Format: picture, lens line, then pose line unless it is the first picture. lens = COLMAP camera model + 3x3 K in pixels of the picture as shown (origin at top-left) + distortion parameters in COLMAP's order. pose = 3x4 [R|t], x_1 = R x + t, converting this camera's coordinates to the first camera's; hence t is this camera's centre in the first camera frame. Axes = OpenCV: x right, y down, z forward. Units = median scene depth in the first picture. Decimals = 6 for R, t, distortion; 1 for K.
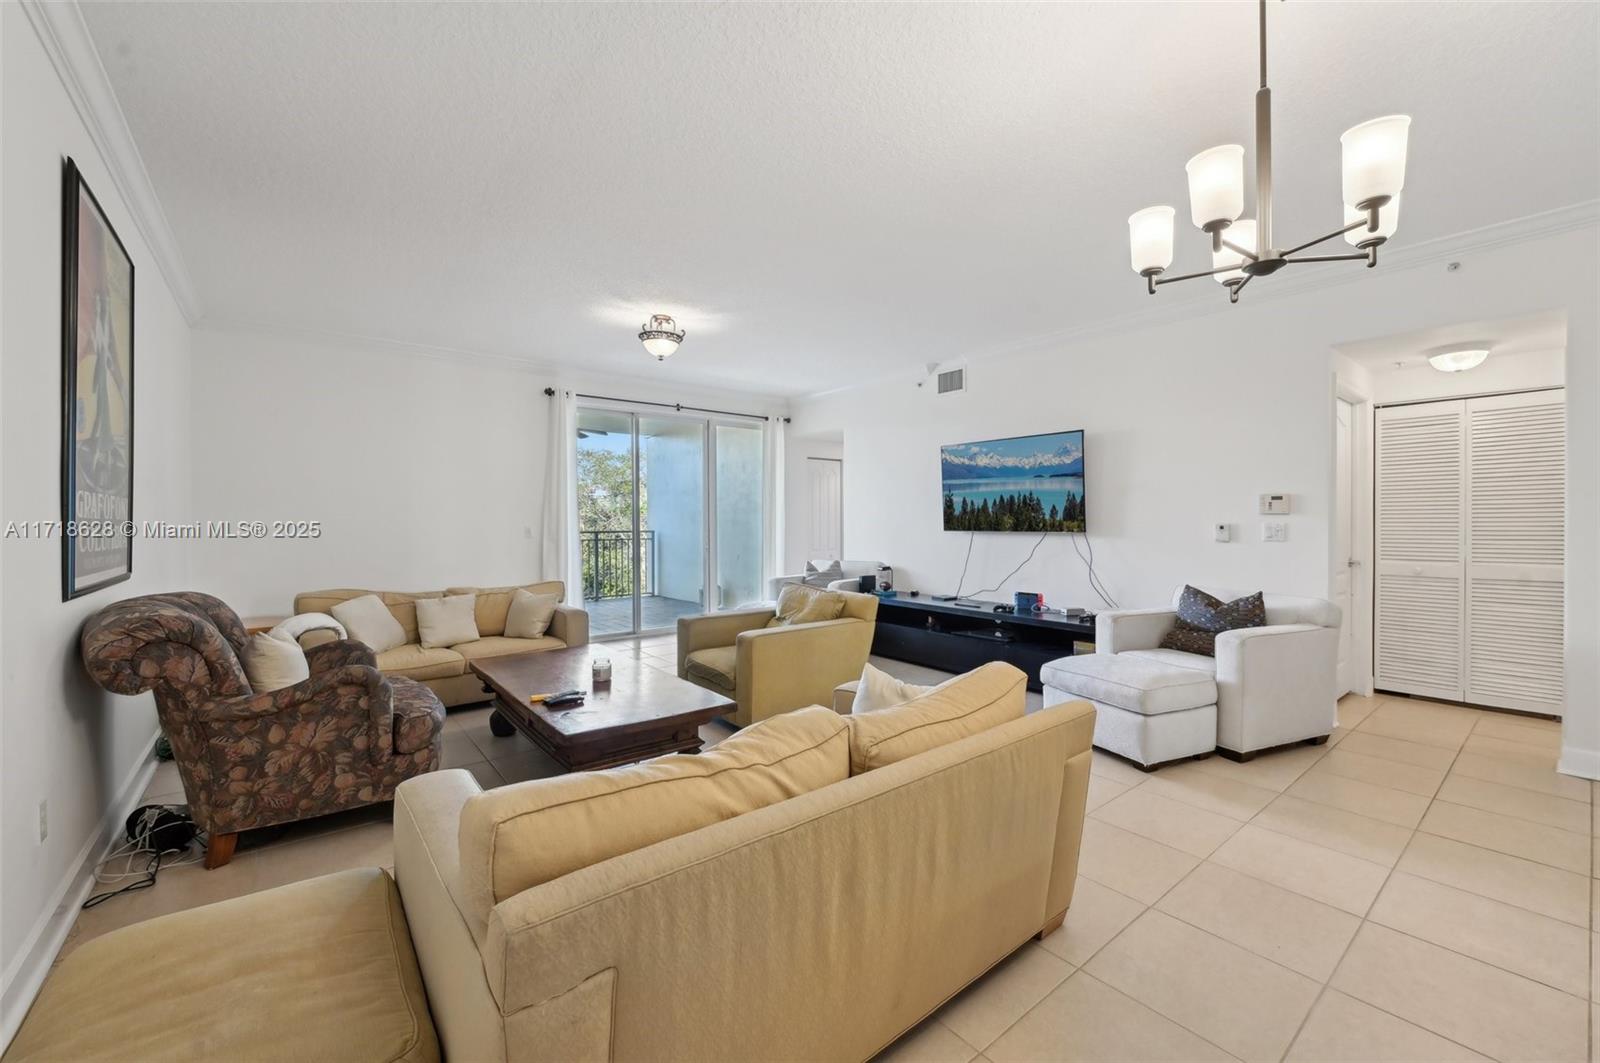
lens RADIAL K [[640.8, 0, 809.8], [0, 640.8, 520.7], [0, 0, 1]] dist [-0.000693, 0.000060]
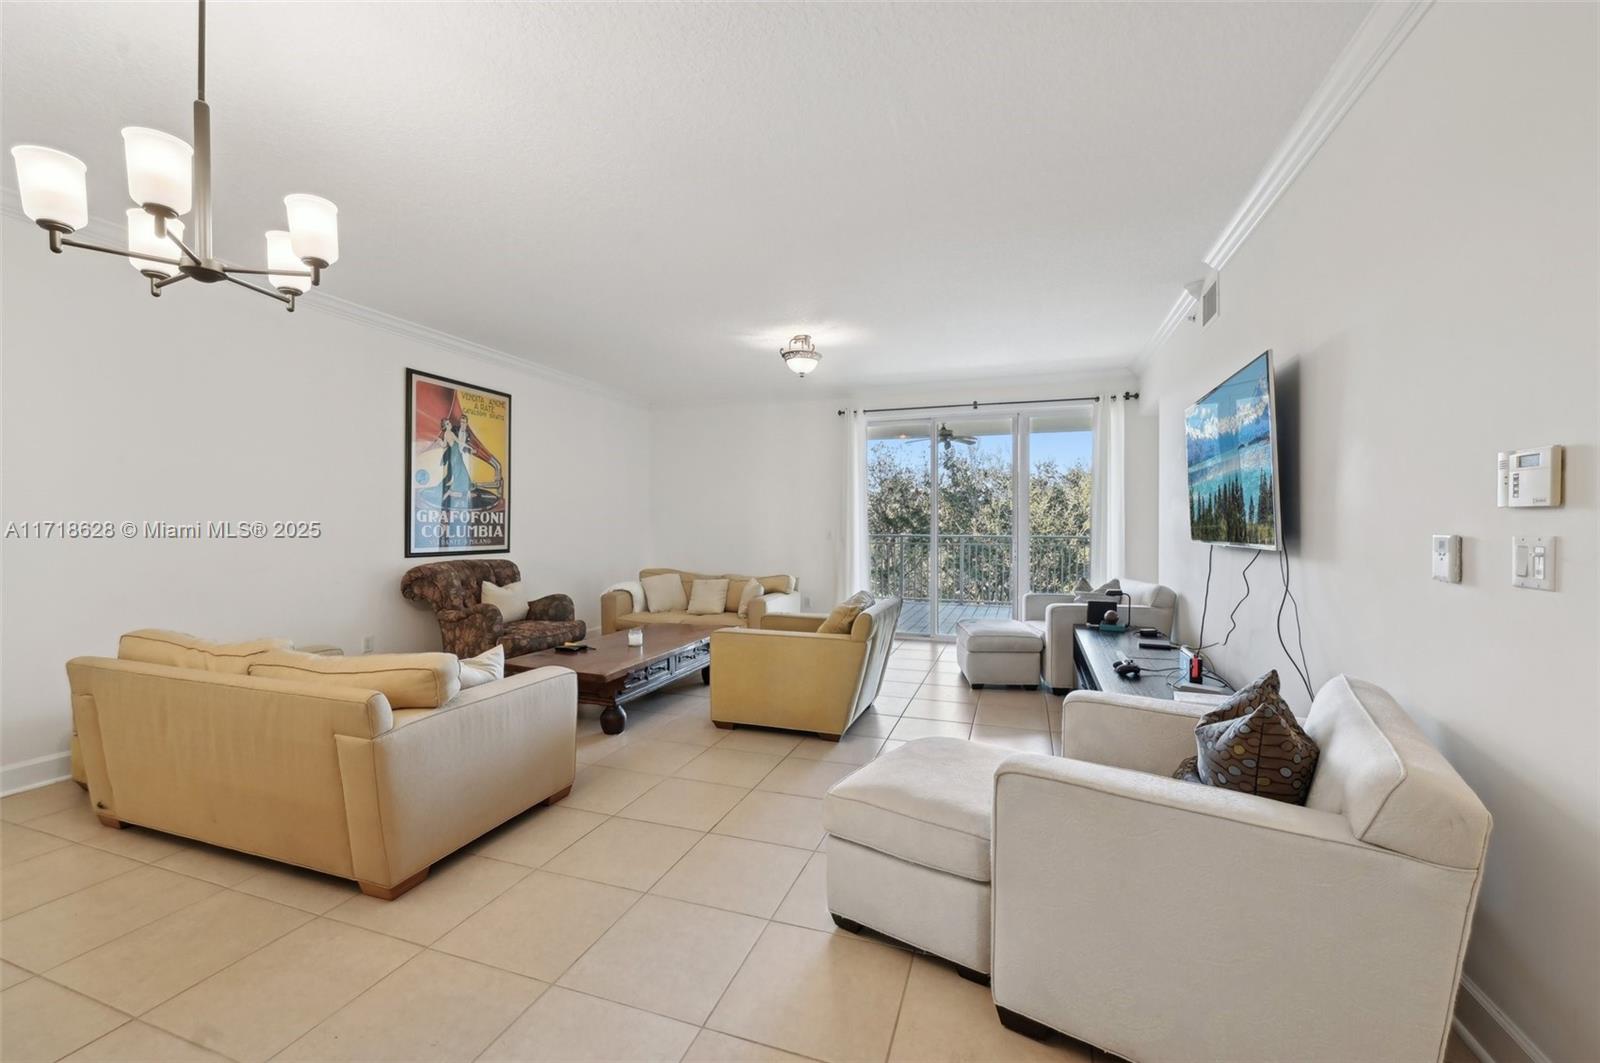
lens RADIAL K [[642.8, 0, 803.2], [0, 642.8, 531.6], [0, 0, 1]] dist [-0.006834, -0.000001]
pose [[0.529732, 0.013838, -0.848052, 0.694129], [-0.003857, 0.999896, 0.013906, -0.004079], [0.848156, -0.004095, 0.529730, 0.423603]]
